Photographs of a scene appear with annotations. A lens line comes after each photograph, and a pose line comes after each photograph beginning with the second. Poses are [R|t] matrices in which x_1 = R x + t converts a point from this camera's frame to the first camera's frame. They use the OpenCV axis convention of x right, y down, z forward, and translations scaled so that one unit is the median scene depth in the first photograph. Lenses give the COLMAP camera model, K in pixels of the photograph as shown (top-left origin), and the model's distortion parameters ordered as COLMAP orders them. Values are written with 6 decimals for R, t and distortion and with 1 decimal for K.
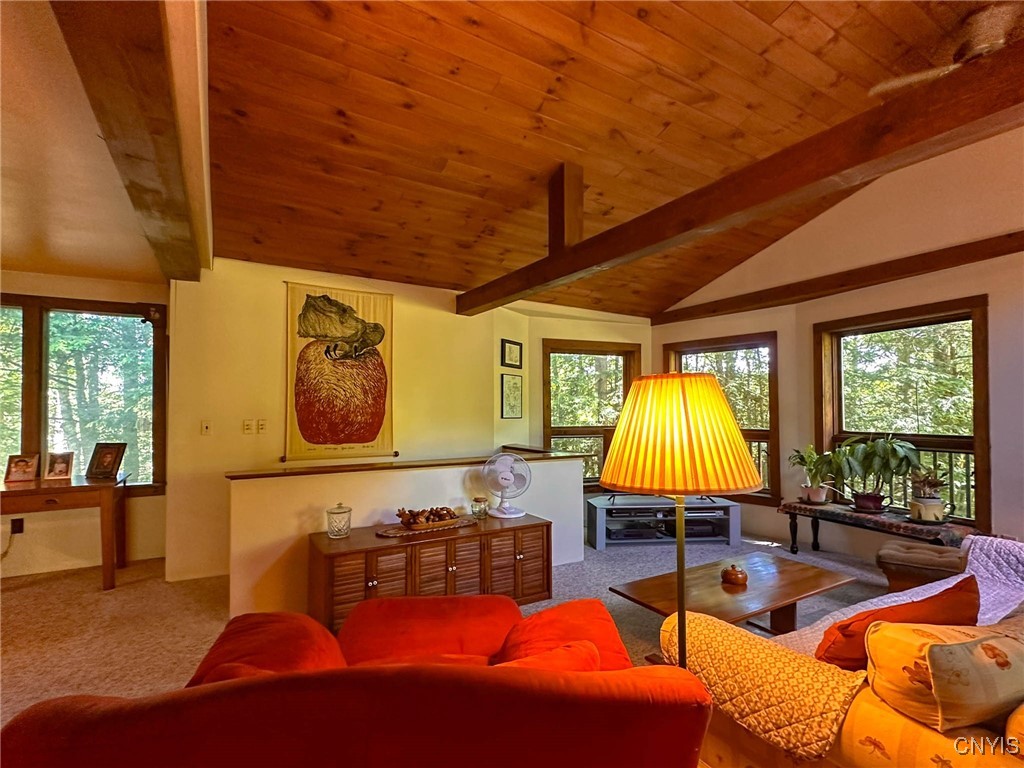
lens RADIAL K [[500.8, 0, 530.0], [0, 500.8, 404.4], [0, 0, 1]] dist [-0.002426, -0.000294]
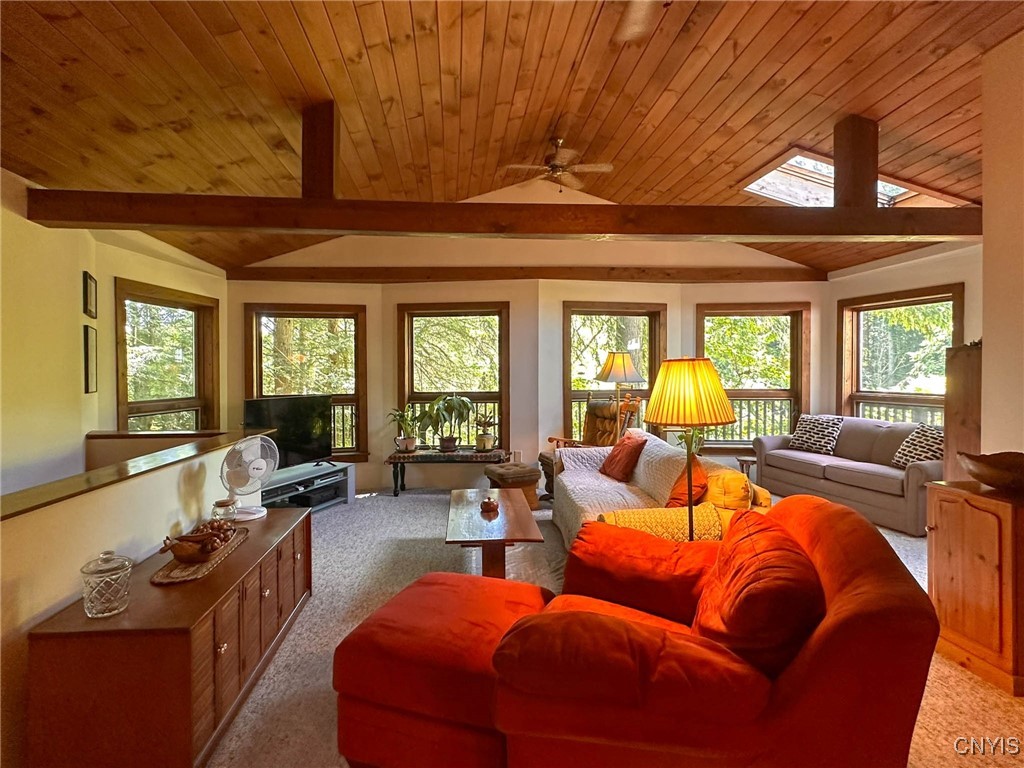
lens RADIAL K [[518.4, 0, 508.8], [0, 518.4, 377.6], [0, 0, 1]] dist [-0.001678, -0.001355]
pose [[0.442032, -0.015318, 0.896869, -0.437024], [0.000041, 0.999855, 0.017057, -0.004730], [-0.896999, -0.007503, 0.441968, 0.214894]]
